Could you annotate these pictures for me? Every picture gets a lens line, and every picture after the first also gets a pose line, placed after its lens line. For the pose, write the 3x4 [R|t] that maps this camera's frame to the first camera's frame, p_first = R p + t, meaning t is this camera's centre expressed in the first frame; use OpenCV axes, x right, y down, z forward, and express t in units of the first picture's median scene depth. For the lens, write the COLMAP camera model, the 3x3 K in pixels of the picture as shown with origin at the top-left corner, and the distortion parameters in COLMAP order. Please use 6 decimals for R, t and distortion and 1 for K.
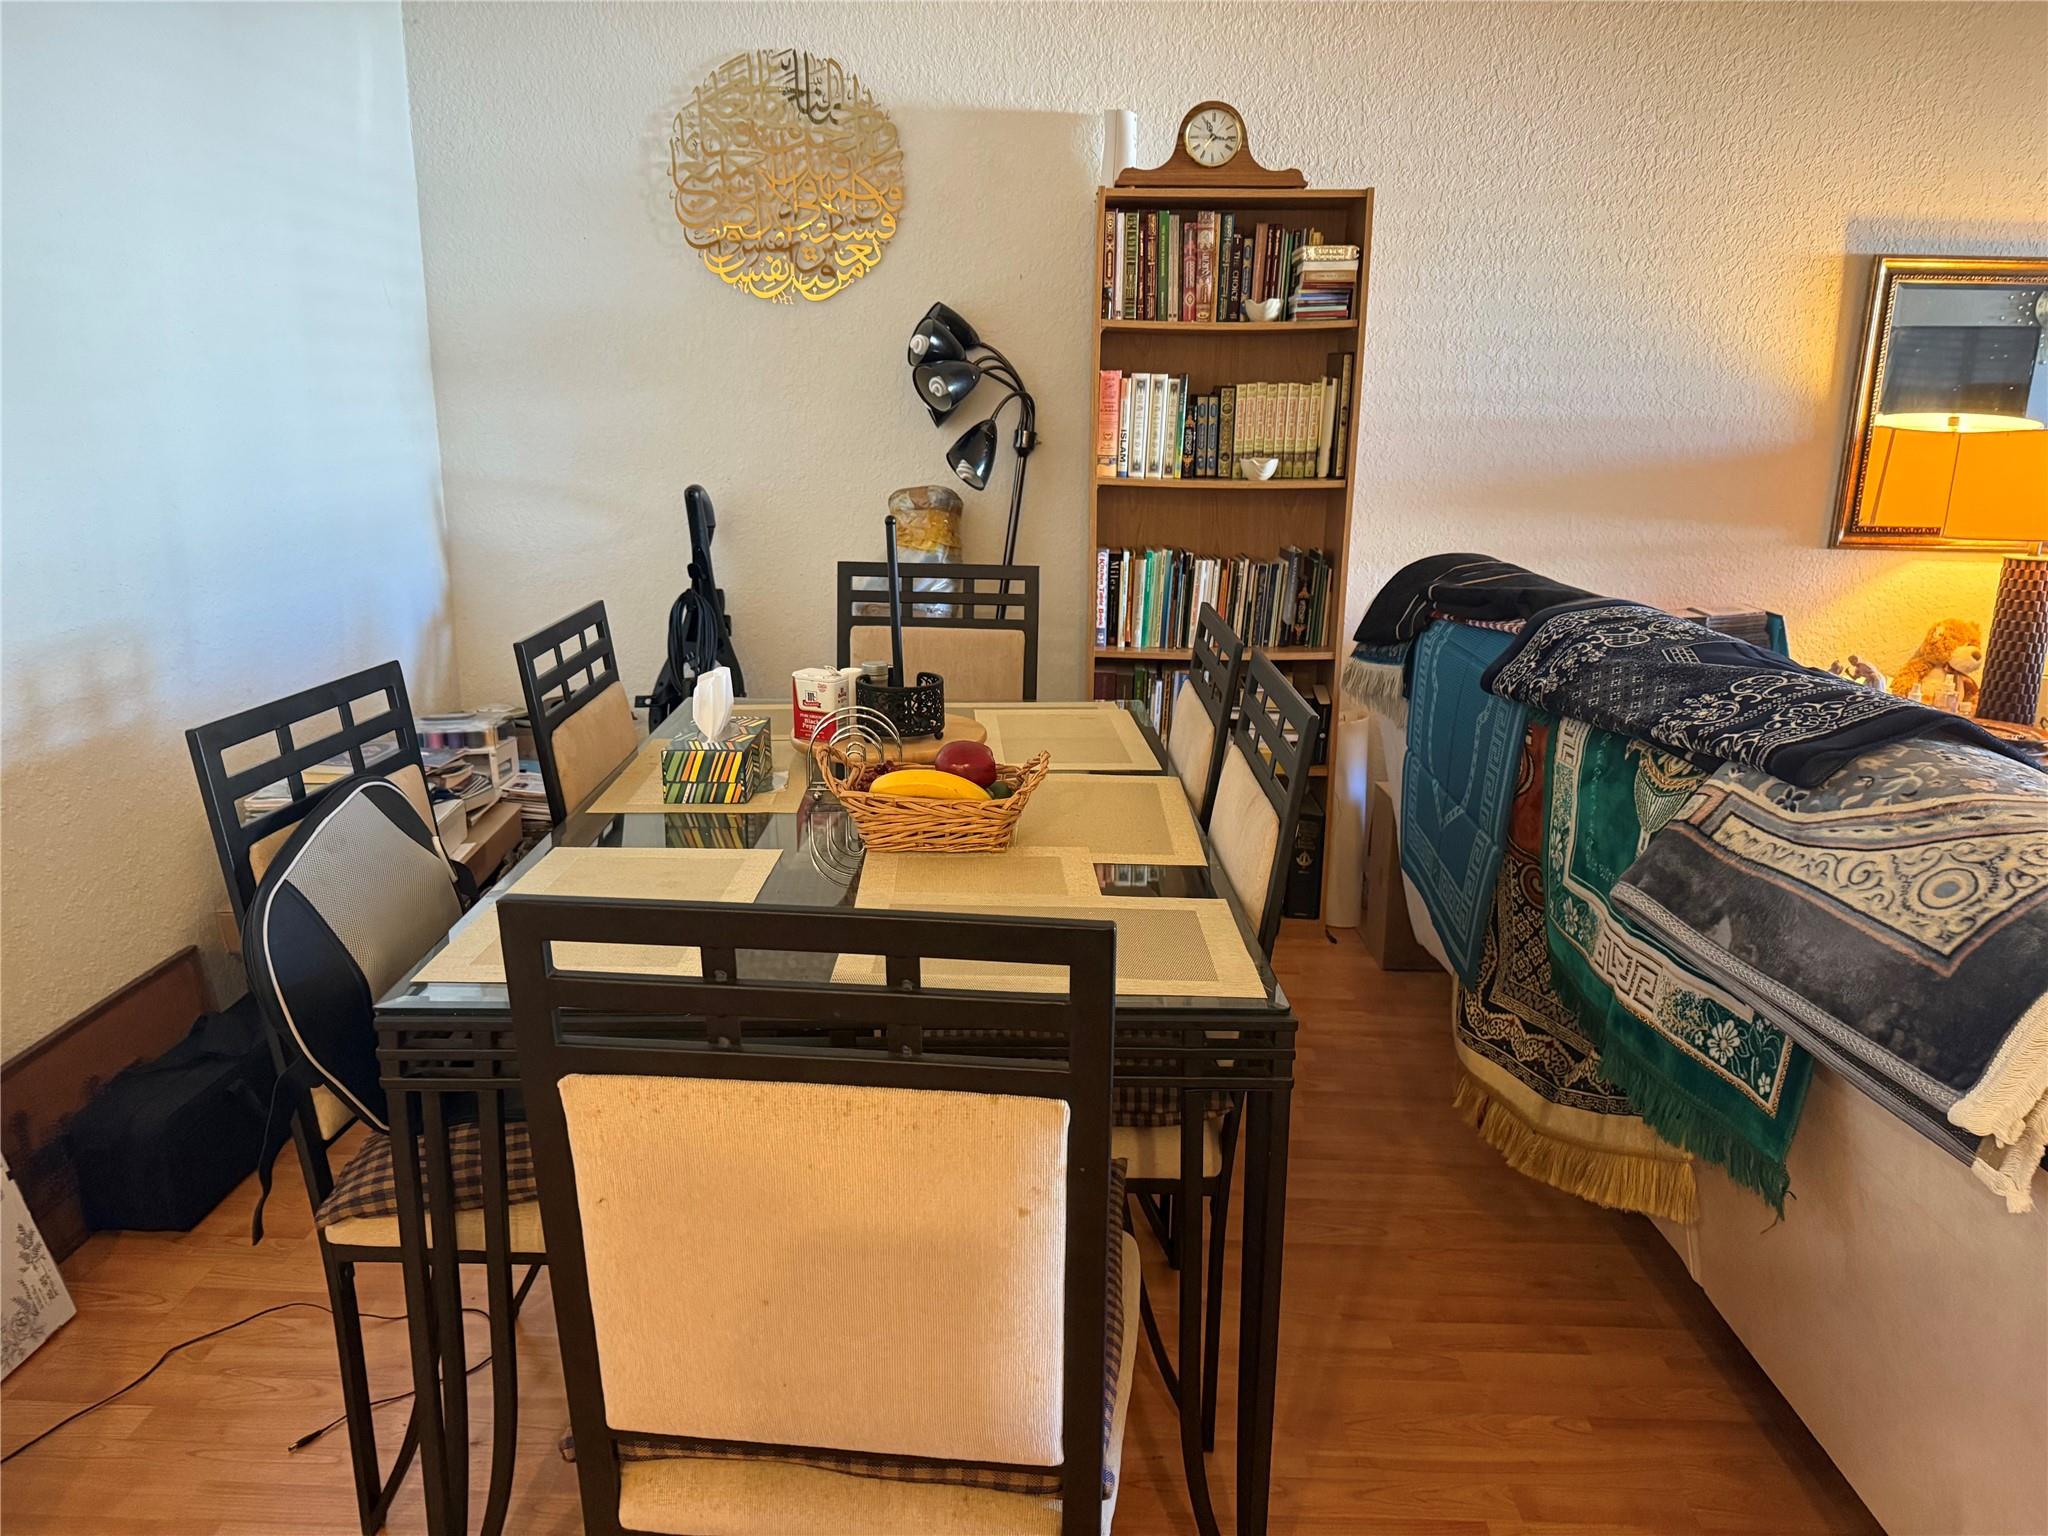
lens RADIAL K [[1440.5, 0, 1024.5], [0, 1440.5, 775.2], [0, 0, 1]] dist [0.062817, -0.076092]
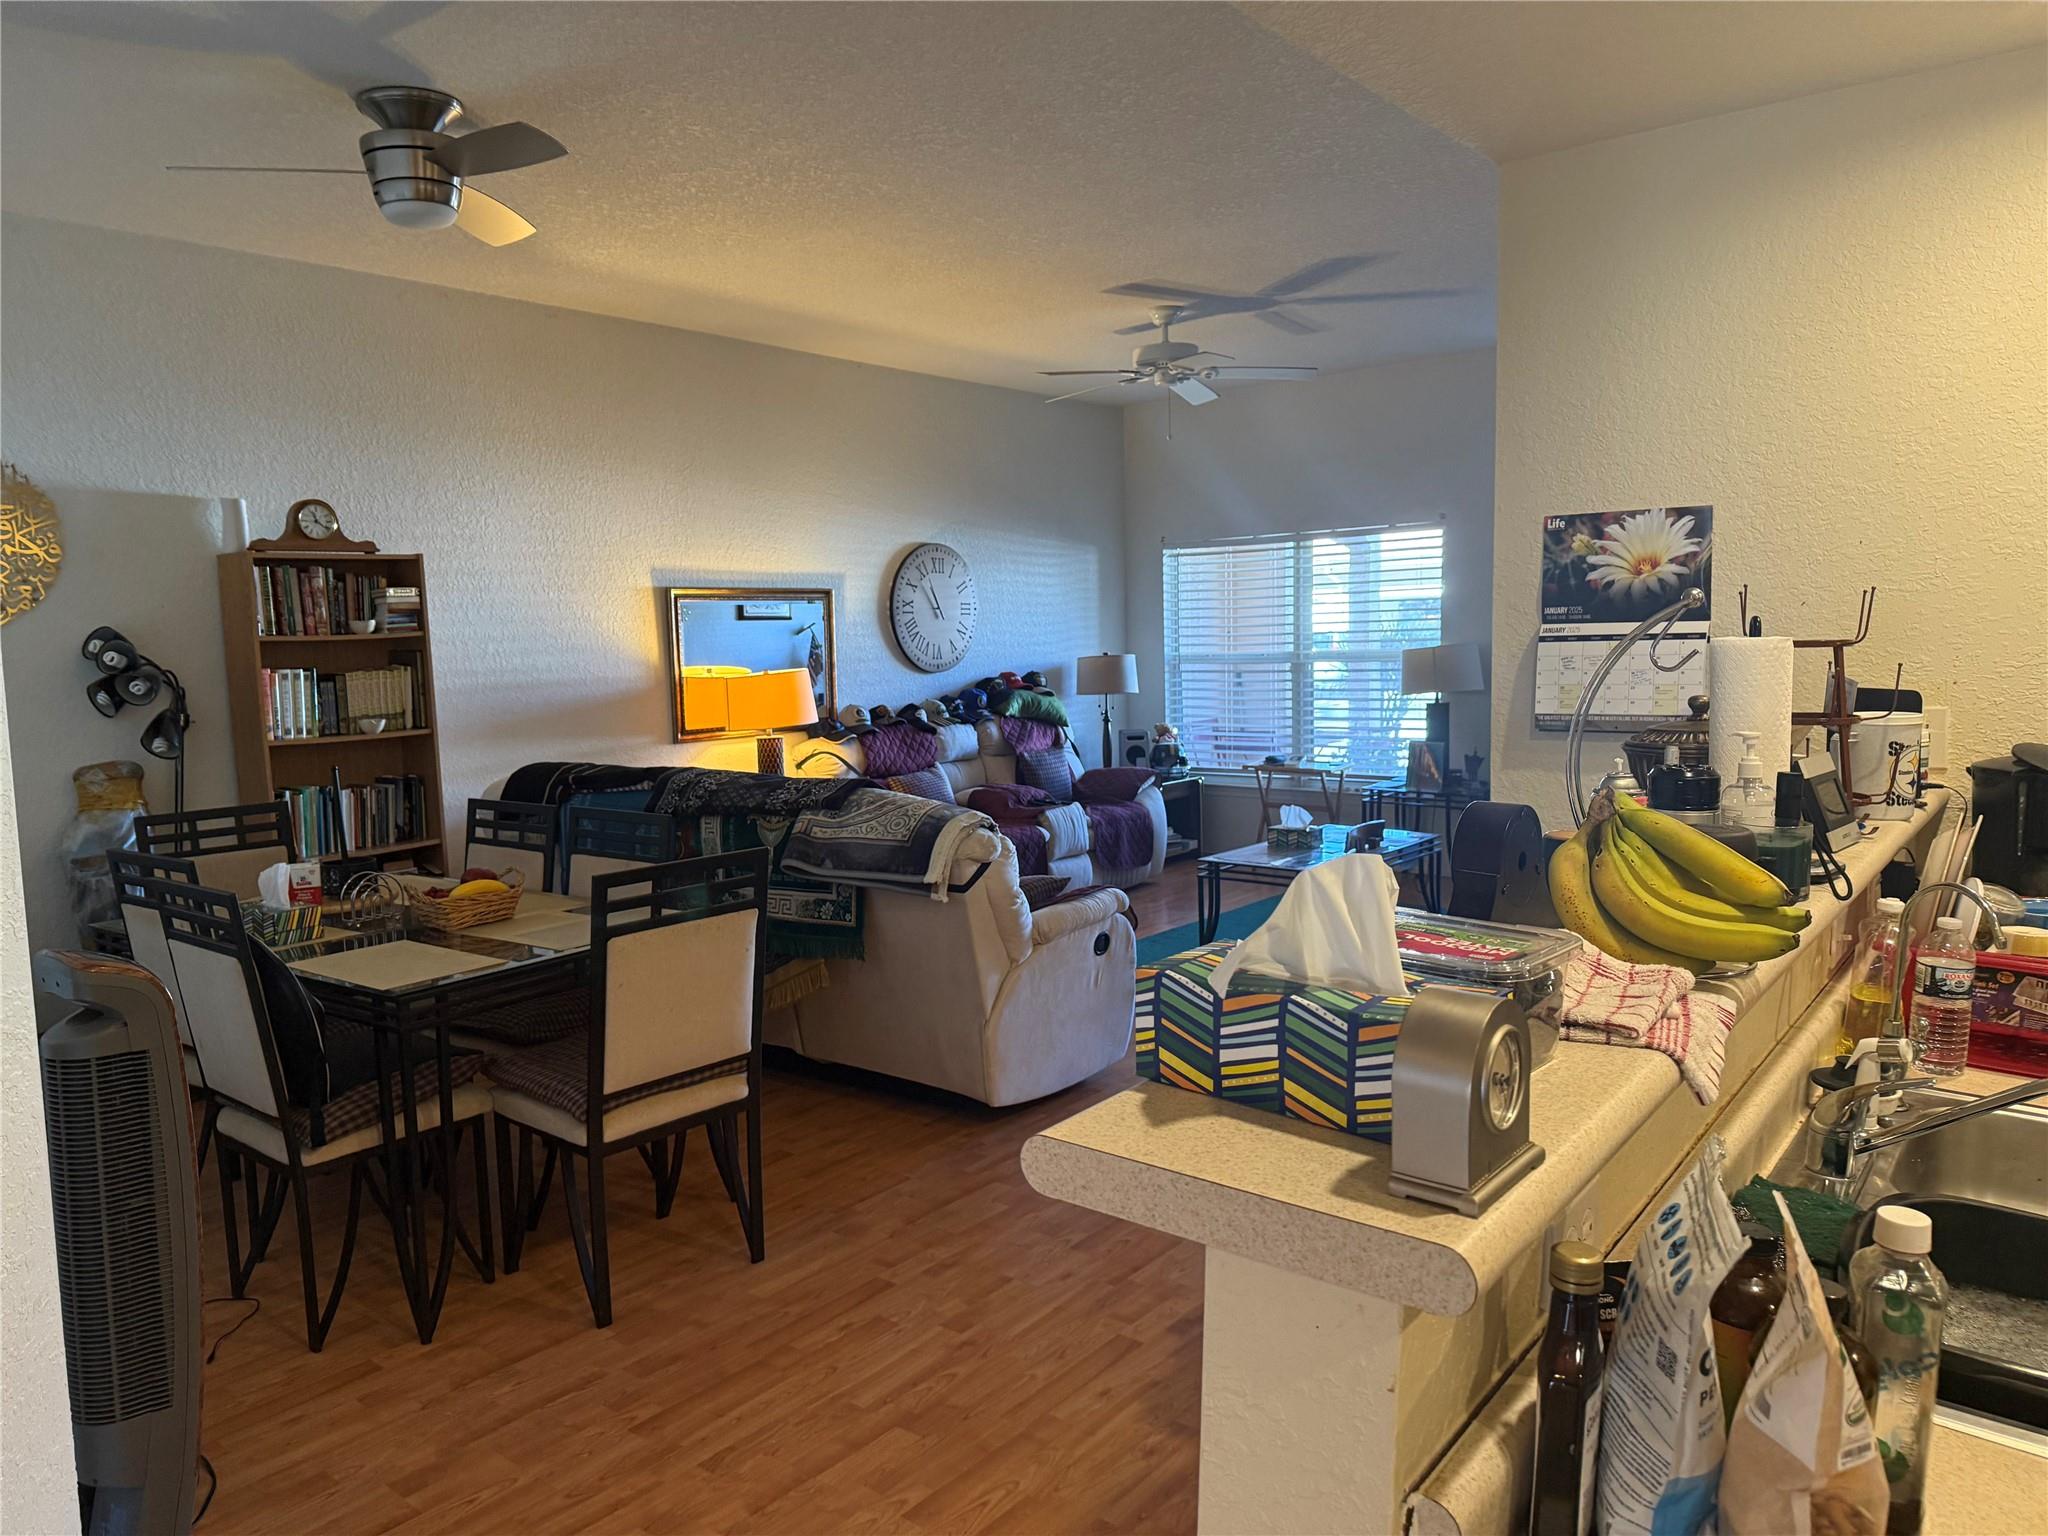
lens RADIAL K [[1440.5, 0, 1006.6], [0, 1440.5, 761.5], [0, 0, 1]] dist [0.062817, -0.076092]
pose [[0.622078, -0.107537, 0.775535, -0.611334], [0.236434, 0.970082, -0.055137, 0.064256], [-0.746403, 0.217663, 0.628892, -0.442965]]
